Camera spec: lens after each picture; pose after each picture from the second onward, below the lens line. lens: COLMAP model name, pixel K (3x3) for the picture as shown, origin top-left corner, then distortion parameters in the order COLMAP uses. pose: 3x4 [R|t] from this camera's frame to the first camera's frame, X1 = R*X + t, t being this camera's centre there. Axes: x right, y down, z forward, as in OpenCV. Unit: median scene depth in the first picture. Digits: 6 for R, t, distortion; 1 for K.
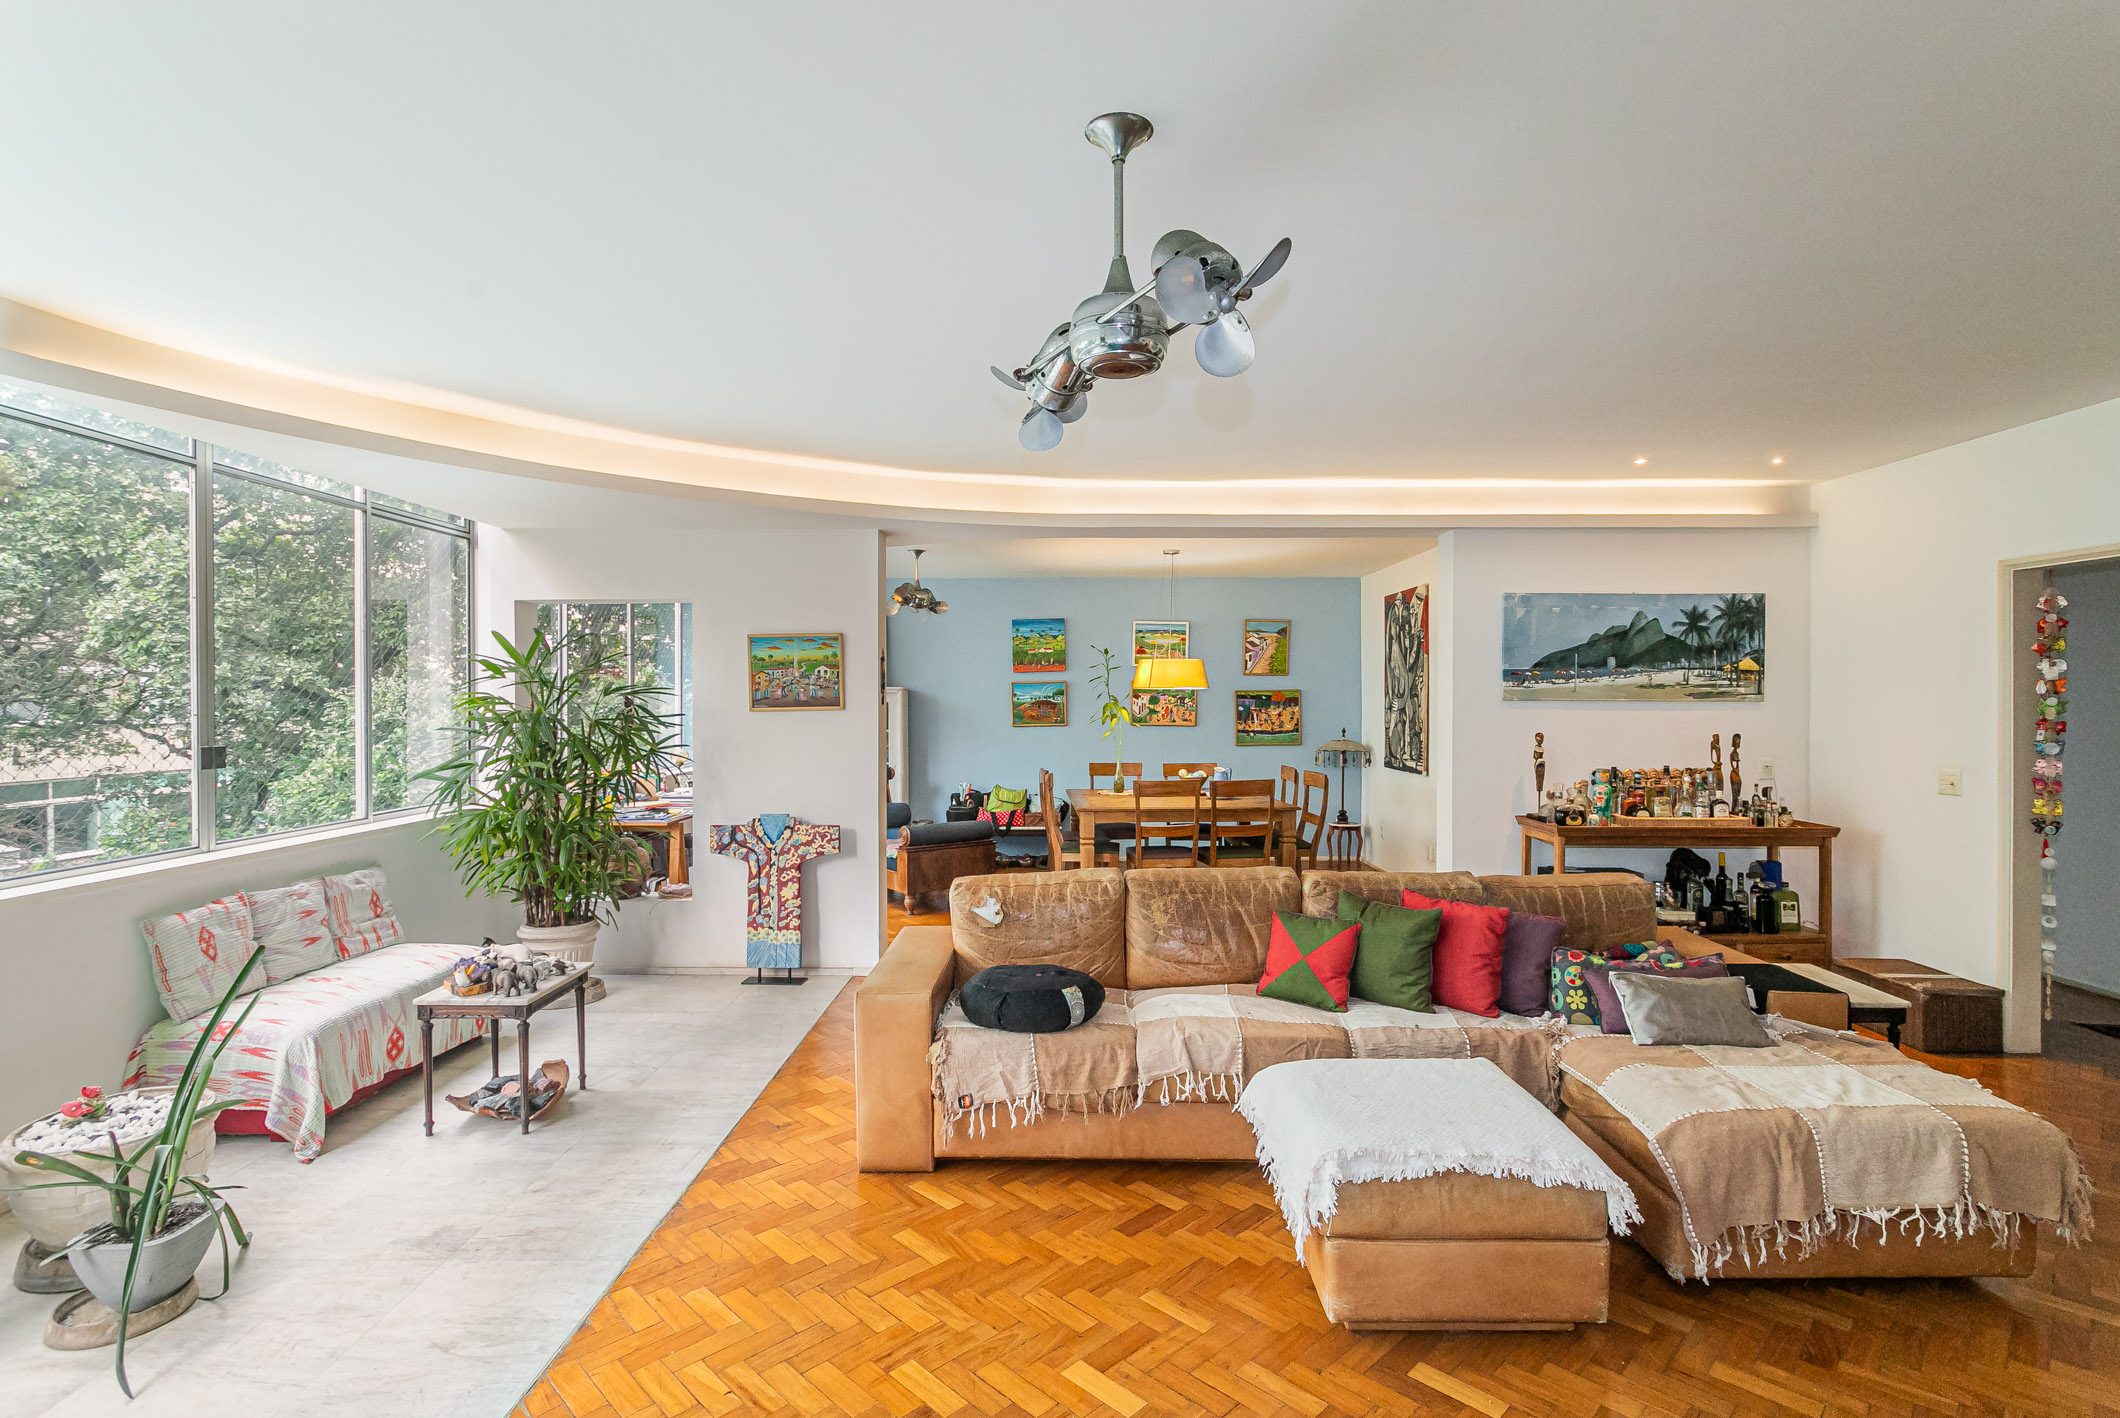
lens RADIAL K [[1030.1, 0, 1063.4], [0, 1030.1, 706.0], [0, 0, 1]] dist [0.004283, 0.001307]
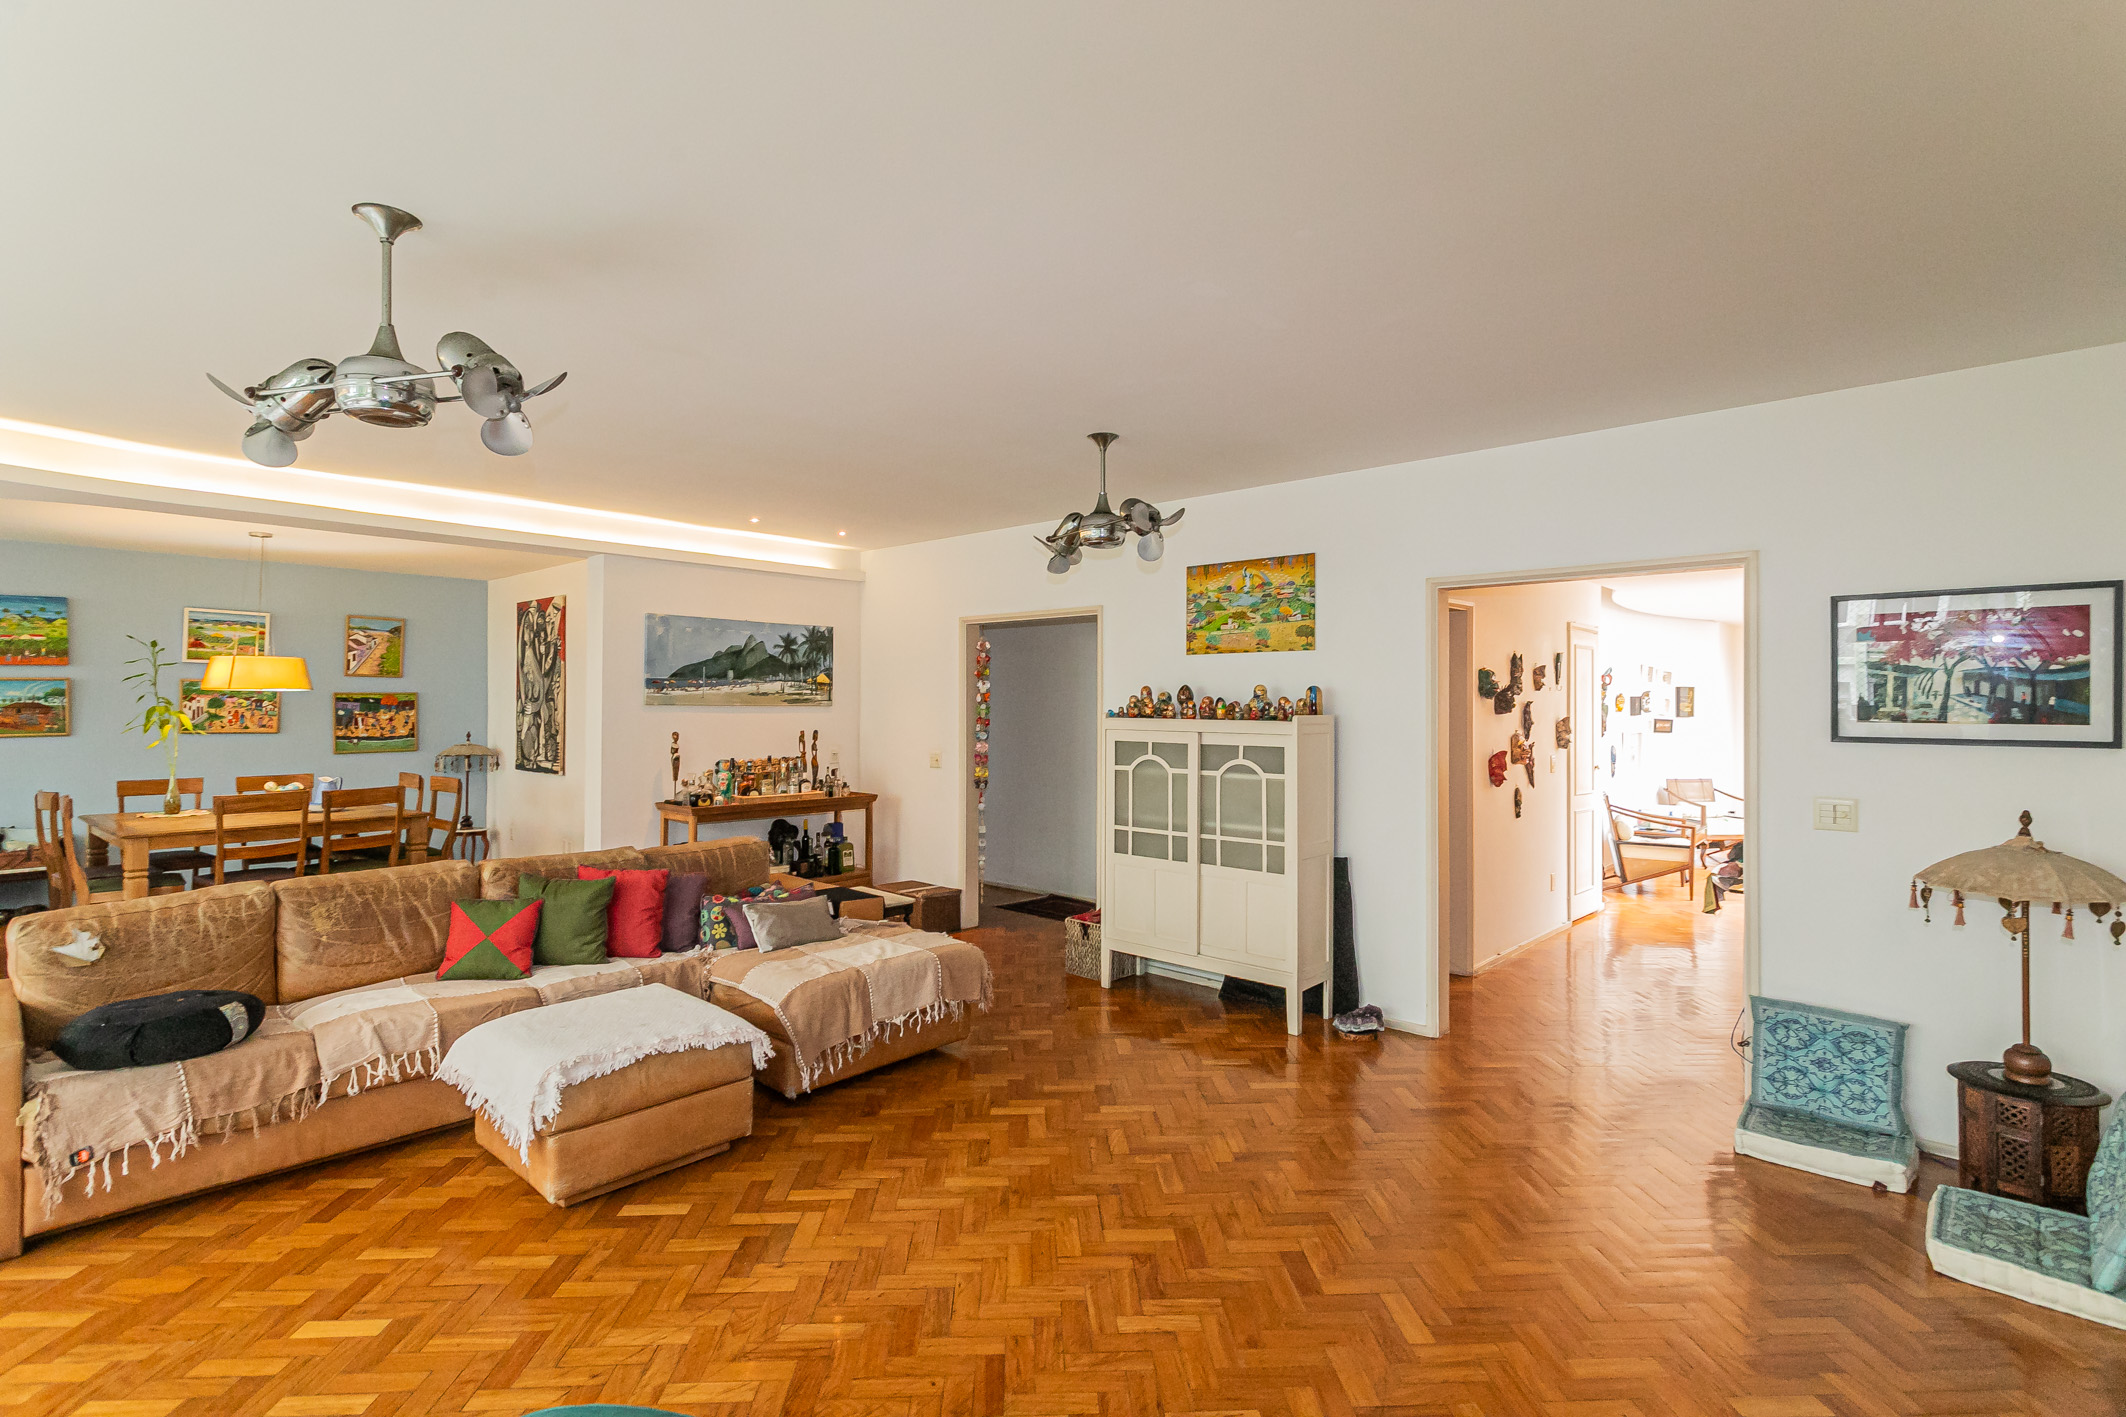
lens RADIAL K [[1008.6, 0, 1061.0], [0, 1008.6, 694.9], [0, 0, 1]] dist [-0.002275, 0.004480]
pose [[0.675713, 0.010049, 0.737096, -0.143288], [0.000939, 0.999895, -0.014494, 0.000791], [-0.737164, 0.010486, 0.675632, -0.176492]]
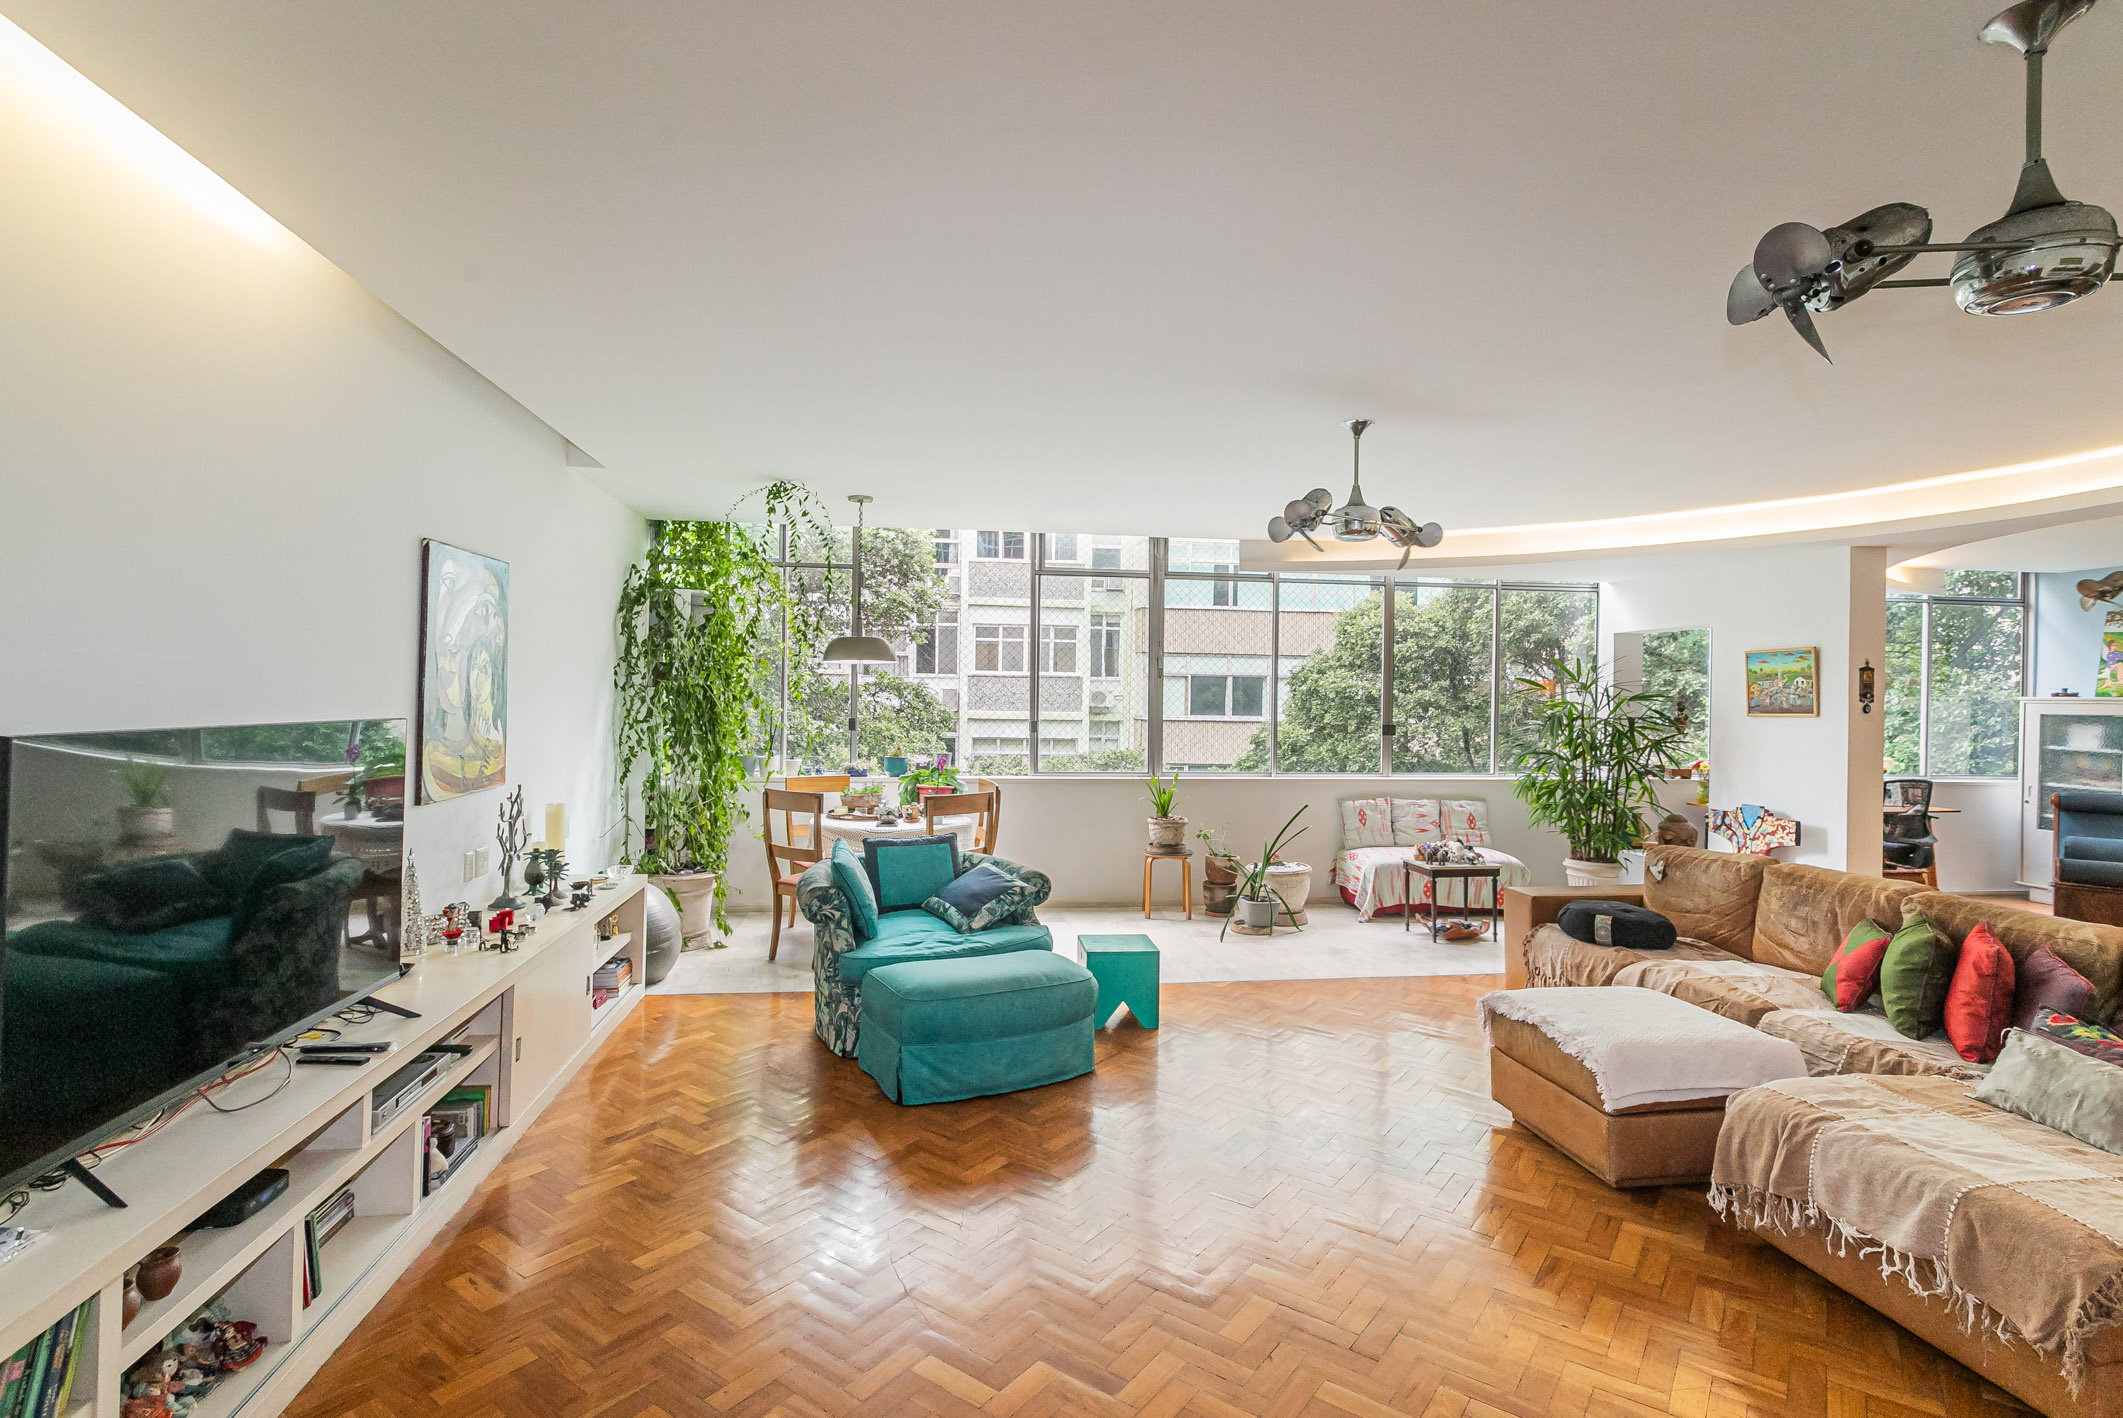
lens RADIAL K [[1012.7, 0, 1027.0], [0, 1012.7, 689.2], [0, 0, 1]] dist [-0.000179, 0.000322]
pose [[0.133415, -0.003282, -0.991055, 0.978630], [-0.020356, 0.999774, -0.006051, -0.003486], [0.990851, 0.020982, 0.133318, 0.038196]]
